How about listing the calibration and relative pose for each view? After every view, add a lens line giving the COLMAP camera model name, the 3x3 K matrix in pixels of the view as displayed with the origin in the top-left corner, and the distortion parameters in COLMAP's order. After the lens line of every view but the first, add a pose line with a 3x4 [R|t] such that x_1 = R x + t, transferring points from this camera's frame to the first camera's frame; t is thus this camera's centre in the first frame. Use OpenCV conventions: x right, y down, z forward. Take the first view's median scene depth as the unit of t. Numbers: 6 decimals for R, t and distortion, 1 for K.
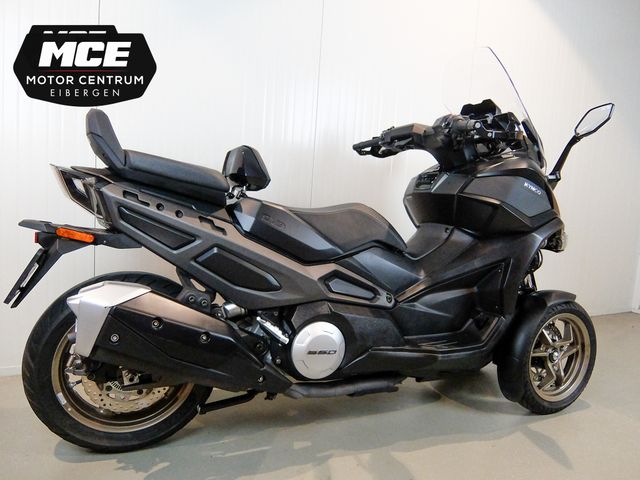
lens RADIAL K [[479.0, 0, 320.0], [0, 479.0, 240.0], [0, 0, 1]] dist [0.001279, -0.004250]
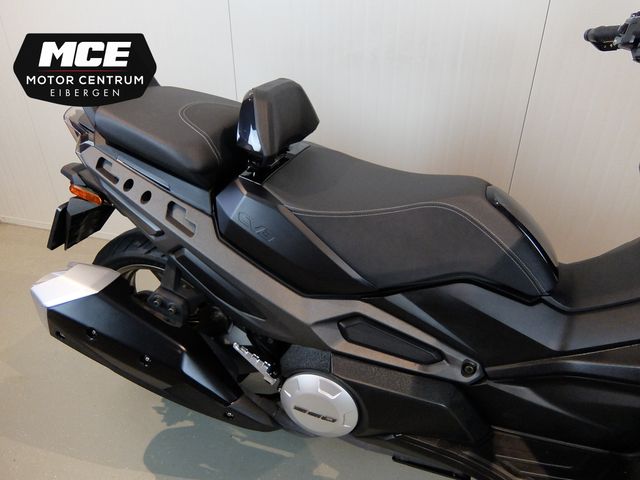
lens RADIAL K [[482.4, 0, 316.4], [0, 482.4, 251.9], [0, 0, 1]] dist [-0.032630, -0.000109]
pose [[0.731355, 0.297823, -0.613532, 0.372778], [-0.035761, 0.915120, 0.401593, -0.269718], [0.681059, -0.271766, 0.679928, 0.593416]]
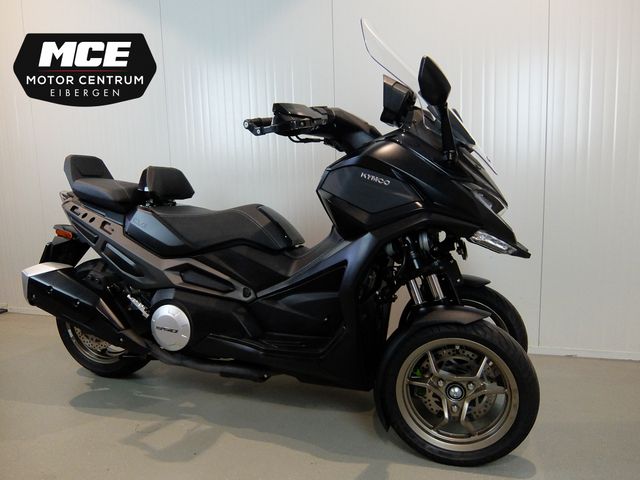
lens RADIAL K [[479.0, 0, 320.0], [0, 479.0, 240.0], [0, 0, 1]] dist [0.001279, -0.004250]
pose [[0.718555, 0.010268, -0.695395, 1.154836], [-0.009906, 0.999941, 0.004529, -0.003673], [0.695400, 0.003635, 0.718614, 0.393965]]
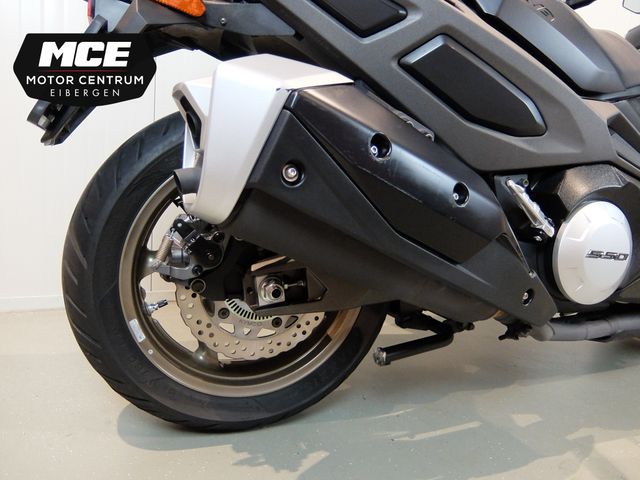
lens RADIAL K [[462.2, 0, 321.3], [0, 462.2, 225.7], [0, 0, 1]] dist [0.050563, -0.118078]
pose [[0.999912, 0.010058, -0.008615, -0.319838], [-0.009811, 0.999554, 0.028216, 0.191657], [0.008895, -0.028129, 0.999565, 0.476649]]
